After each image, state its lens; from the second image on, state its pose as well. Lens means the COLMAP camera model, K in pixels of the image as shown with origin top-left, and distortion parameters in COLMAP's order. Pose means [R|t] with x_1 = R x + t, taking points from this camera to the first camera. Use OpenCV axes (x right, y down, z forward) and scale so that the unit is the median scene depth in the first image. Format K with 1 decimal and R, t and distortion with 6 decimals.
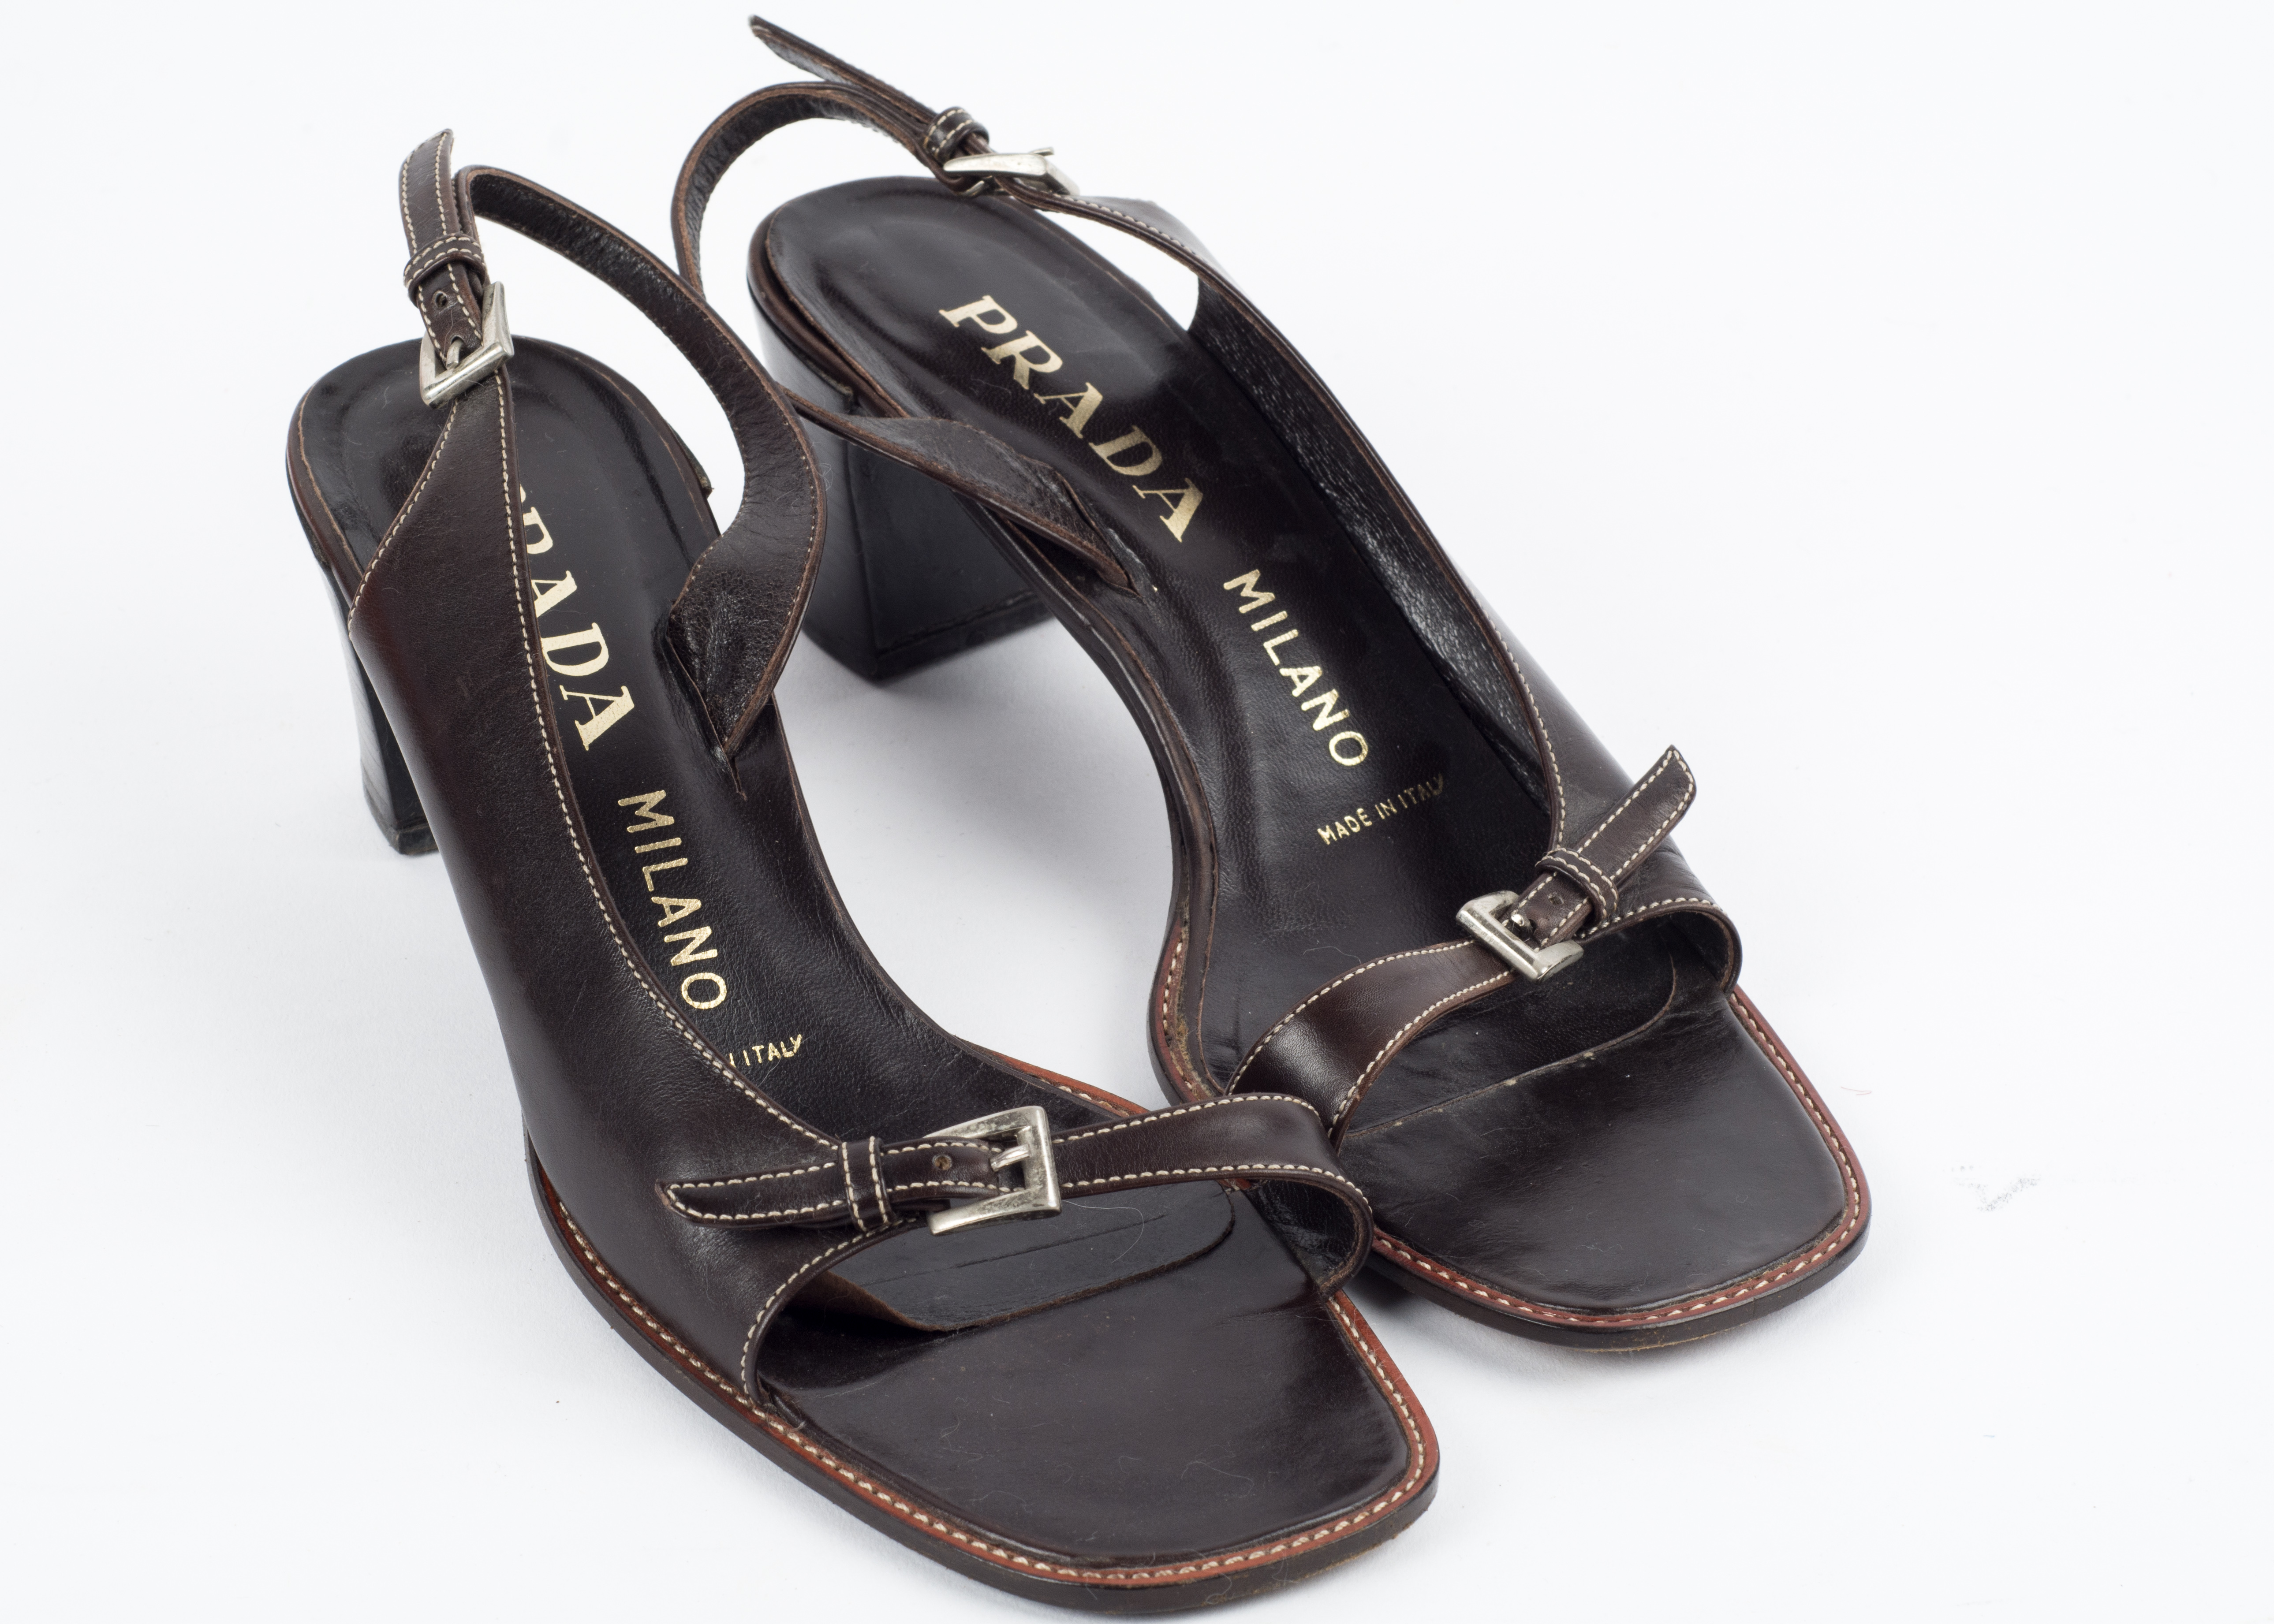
lens RADIAL K [[7462.5, 0, 1136.7], [0, 7462.5, 812.3], [0, 0, 1]] dist [-0.102594, 0.000000]
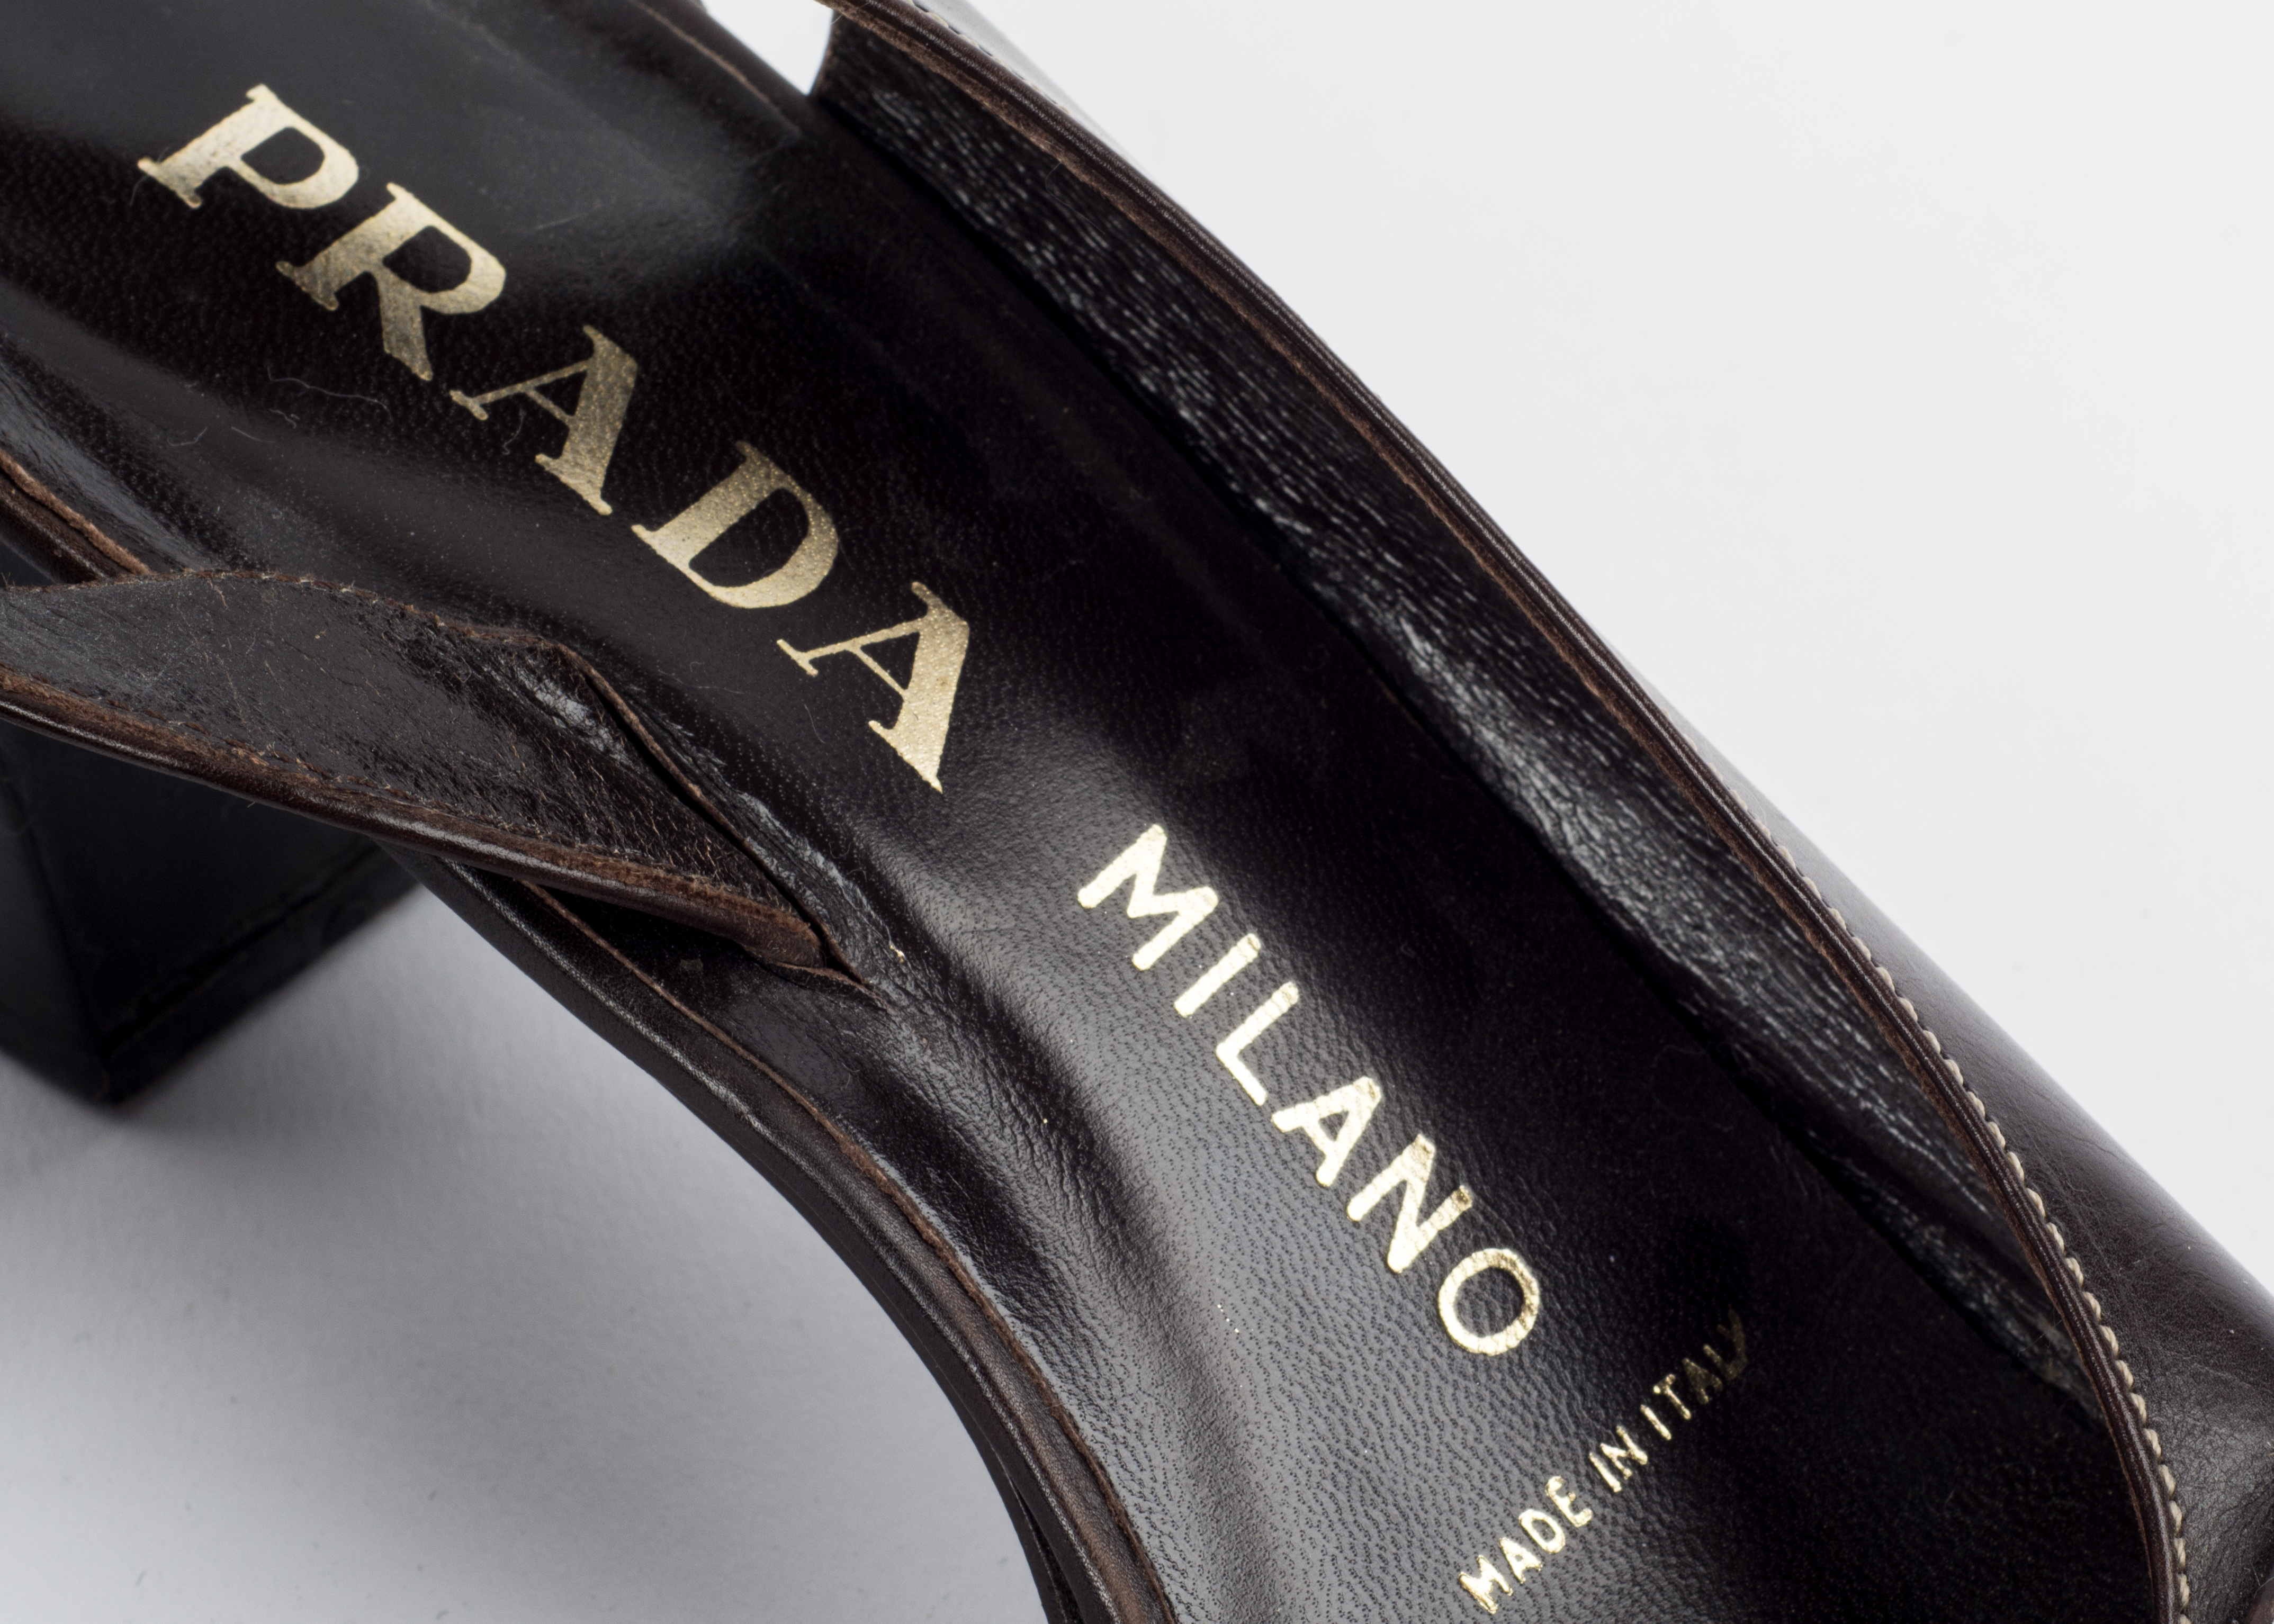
lens RADIAL K [[7462.8, 0, 1138.0], [0, 7462.8, 810.6], [0, 0, 1]] dist [-0.102594, 0.000000]
pose [[0.981141, -0.155932, 0.114228, -0.025584], [0.128570, 0.967731, 0.216717, -0.110799], [-0.144335, -0.197944, 0.969529, 0.650616]]
